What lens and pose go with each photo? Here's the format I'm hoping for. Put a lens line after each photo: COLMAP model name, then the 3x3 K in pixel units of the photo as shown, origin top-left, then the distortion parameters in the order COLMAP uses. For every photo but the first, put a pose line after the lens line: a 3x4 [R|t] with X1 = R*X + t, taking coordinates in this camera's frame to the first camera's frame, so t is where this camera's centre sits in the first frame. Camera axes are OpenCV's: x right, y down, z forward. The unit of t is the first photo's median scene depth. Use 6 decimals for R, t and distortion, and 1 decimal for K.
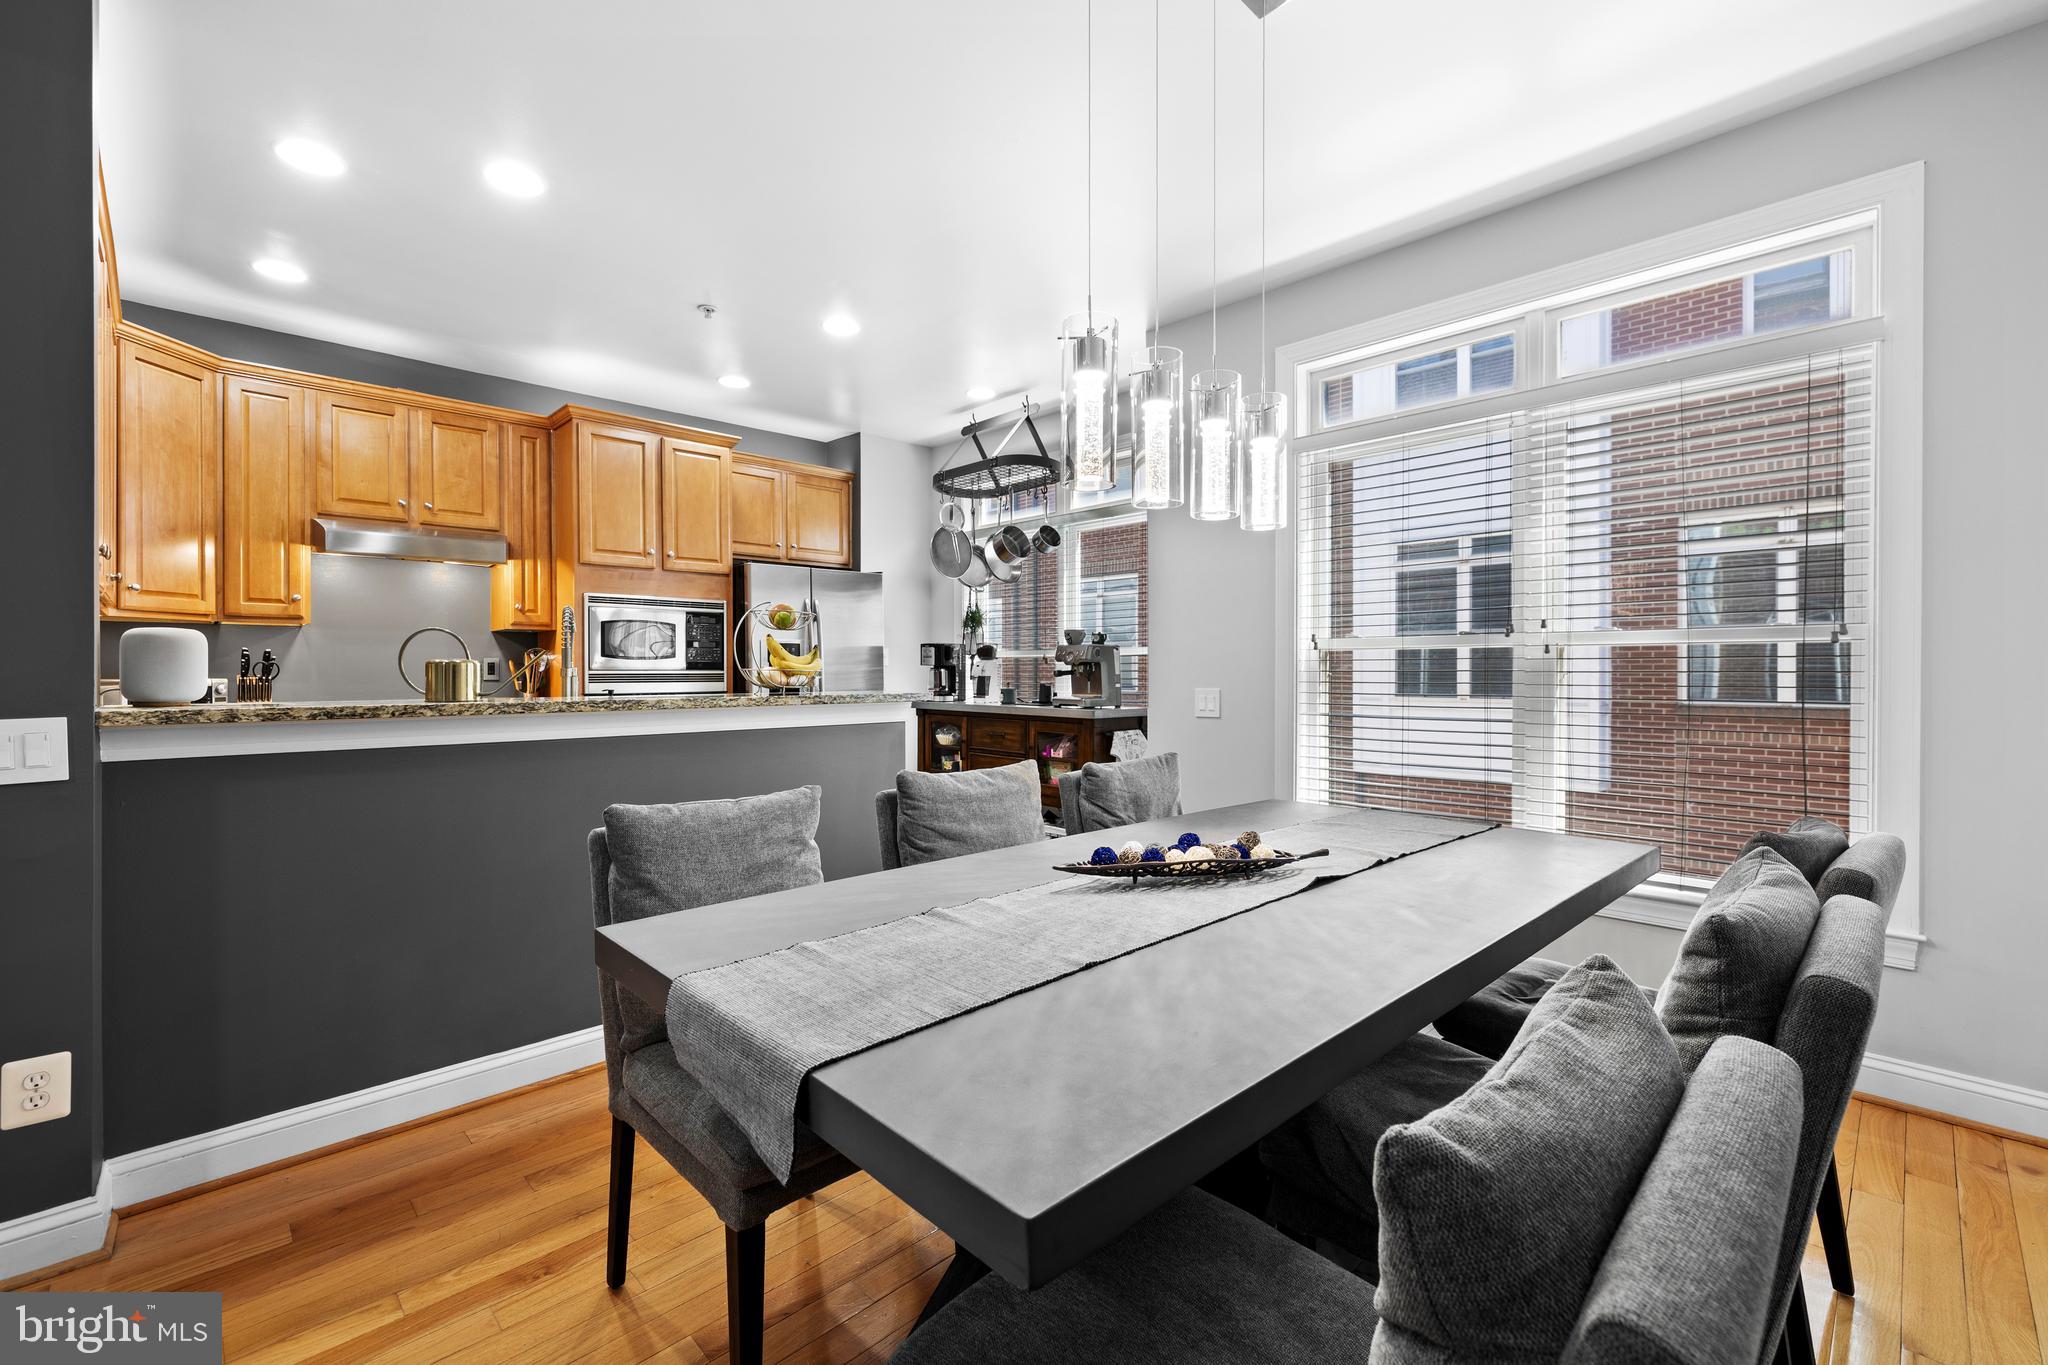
lens RADIAL K [[881.1, 0, 1015.2], [0, 881.1, 669.3], [0, 0, 1]] dist [-0.000113, 0.000163]
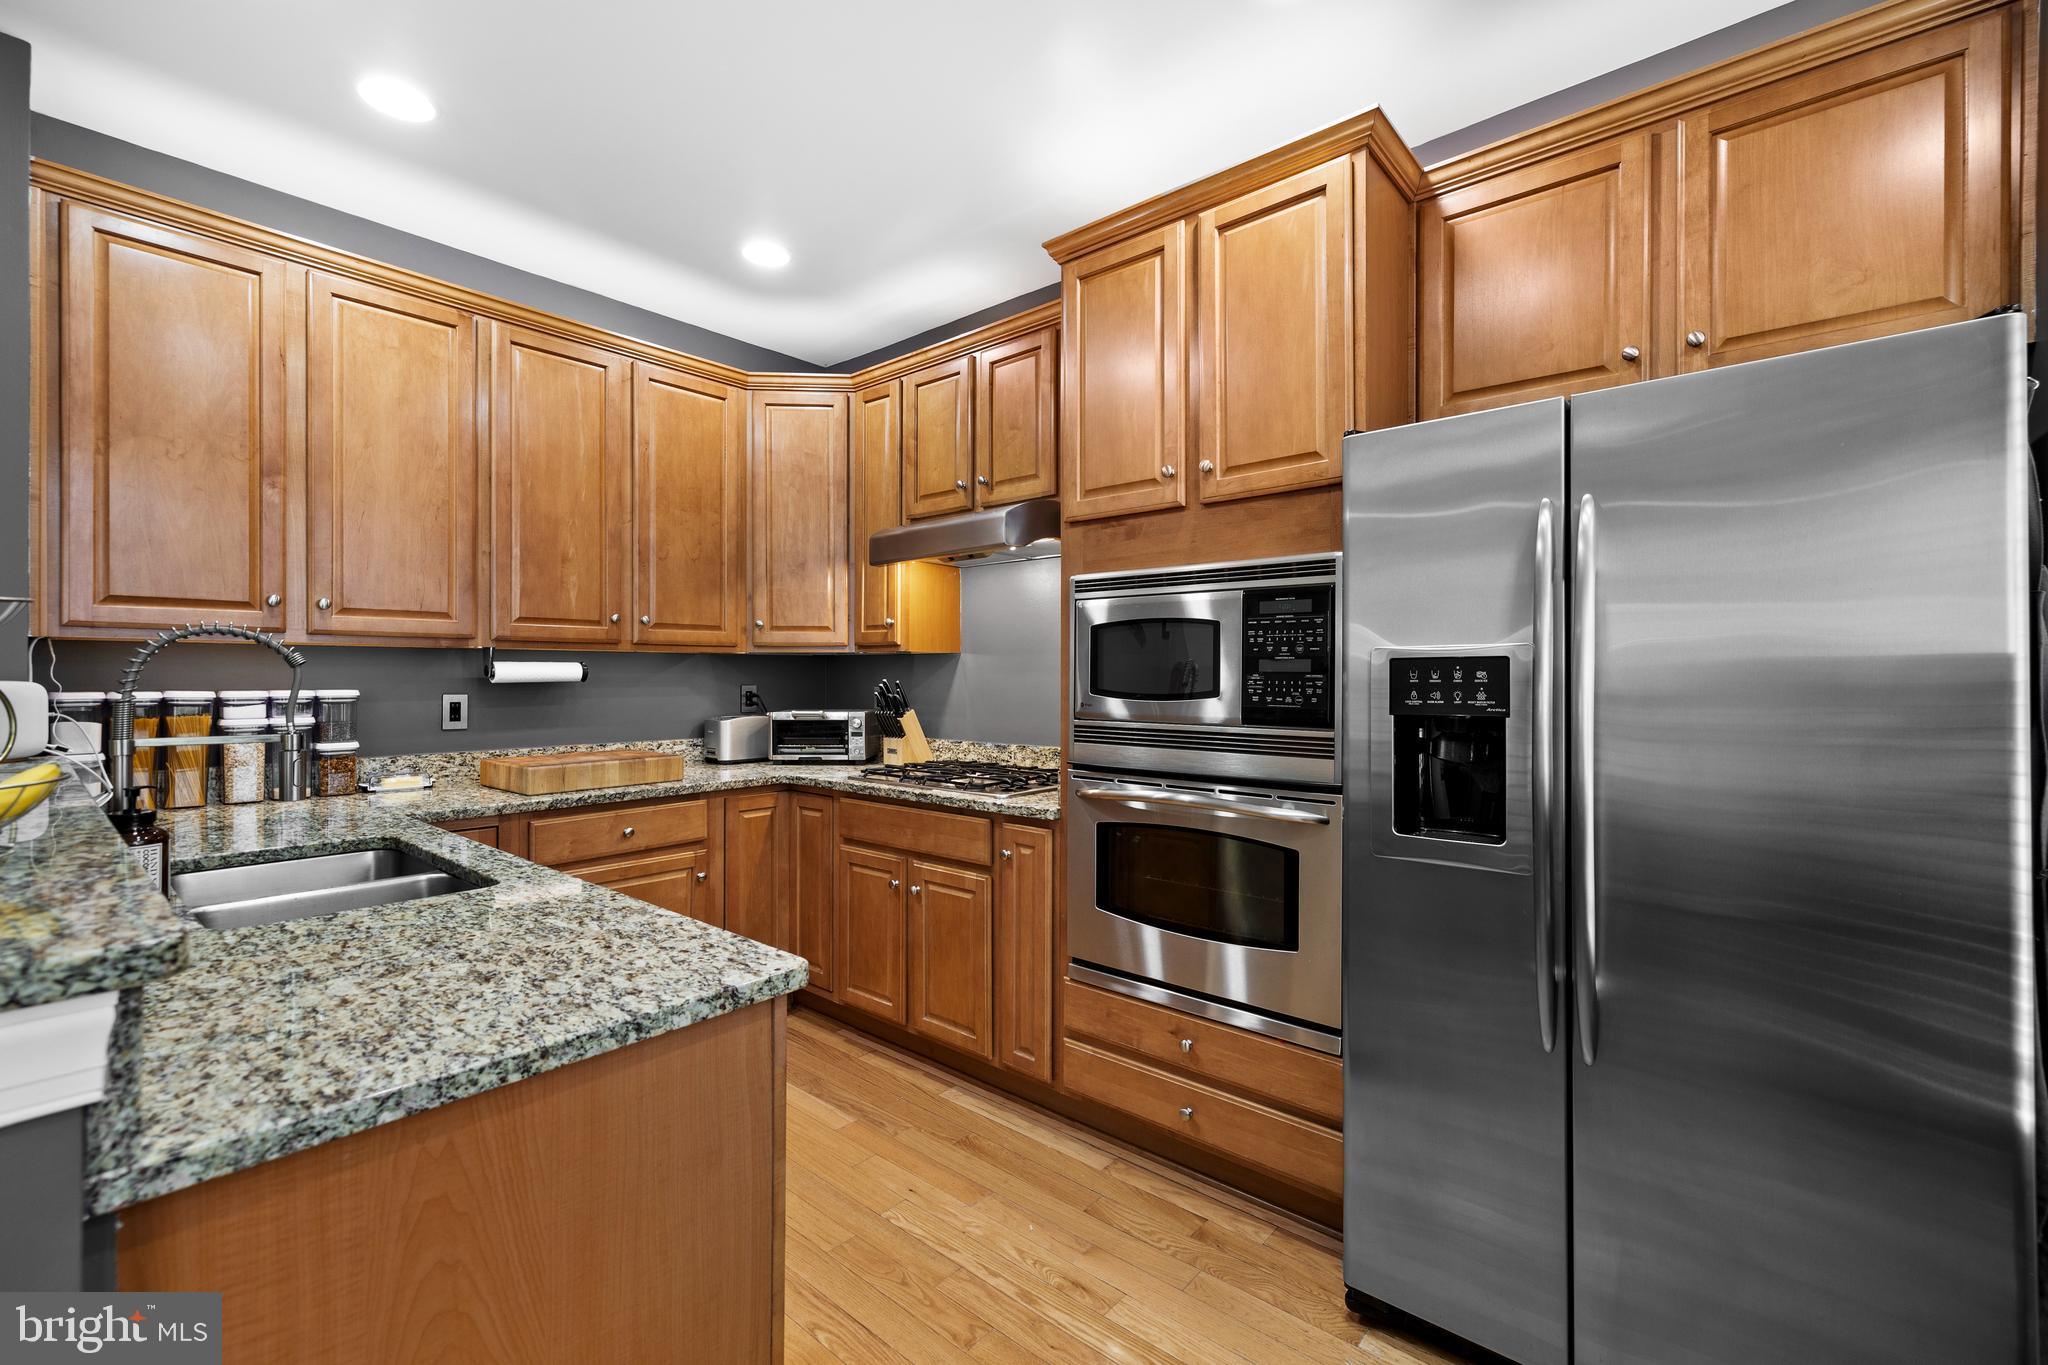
lens RADIAL K [[873.7, 0, 1014.5], [0, 873.7, 680.6], [0, 0, 1]] dist [0.001191, 0.000612]
pose [[0.094066, 0.005542, -0.995551, 0.051476], [-0.002897, 0.999982, 0.005293, -0.026052], [0.995562, 0.002387, 0.094080, 0.963569]]
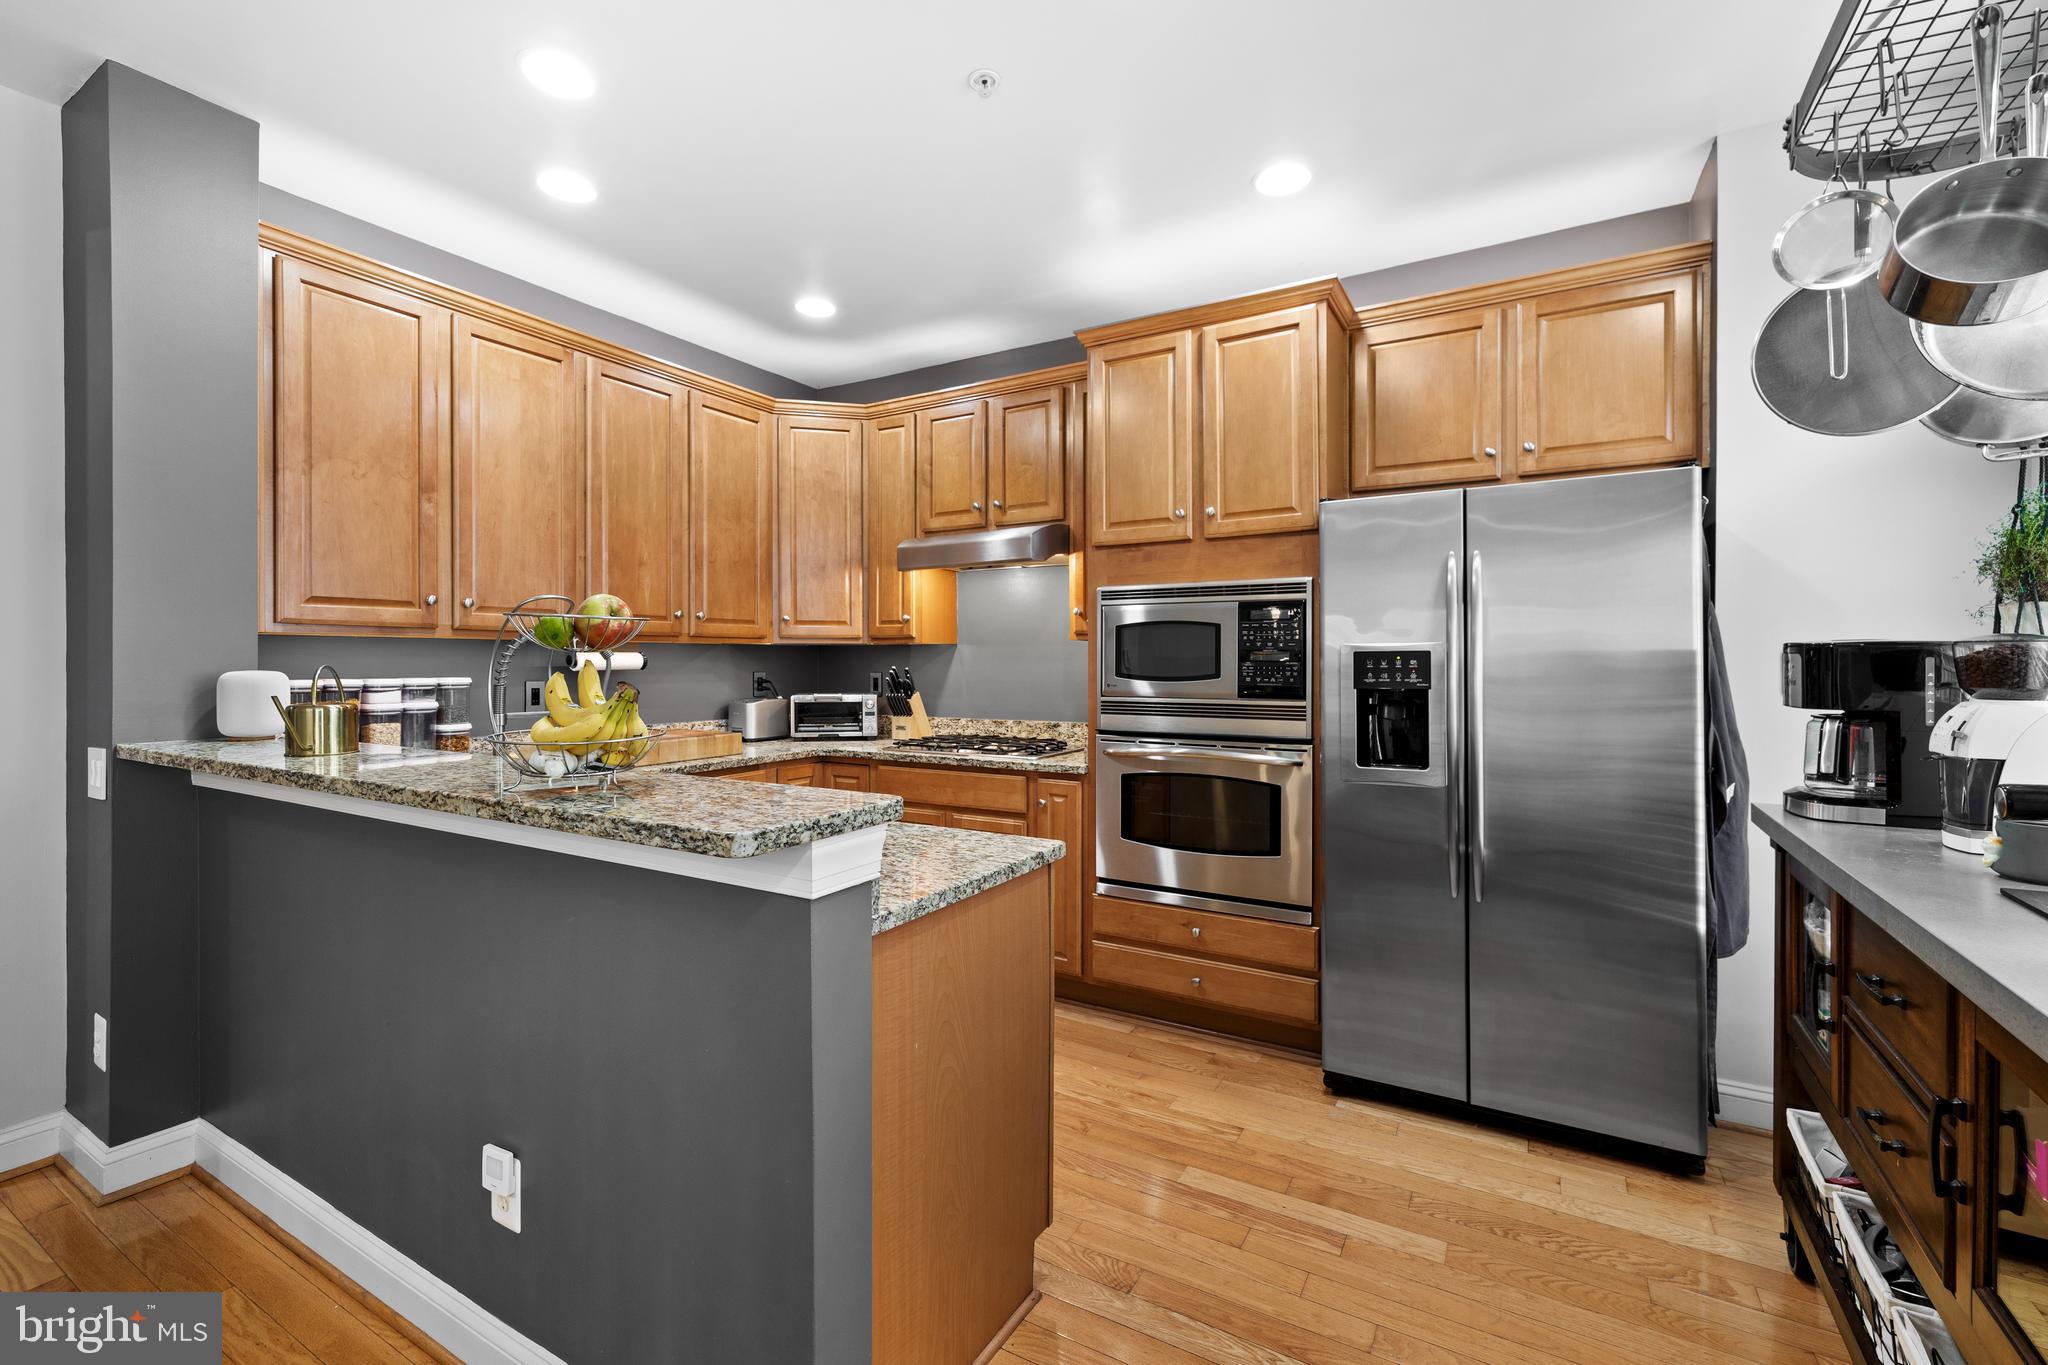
lens RADIAL K [[881.1, 0, 1015.2], [0, 881.1, 669.3], [0, 0, 1]] dist [-0.000113, 0.000163]
pose [[0.268028, 0.007119, -0.963385, 0.194865], [-0.000321, 0.999973, 0.007300, -0.026808], [0.963411, -0.001648, 0.268023, 0.783040]]
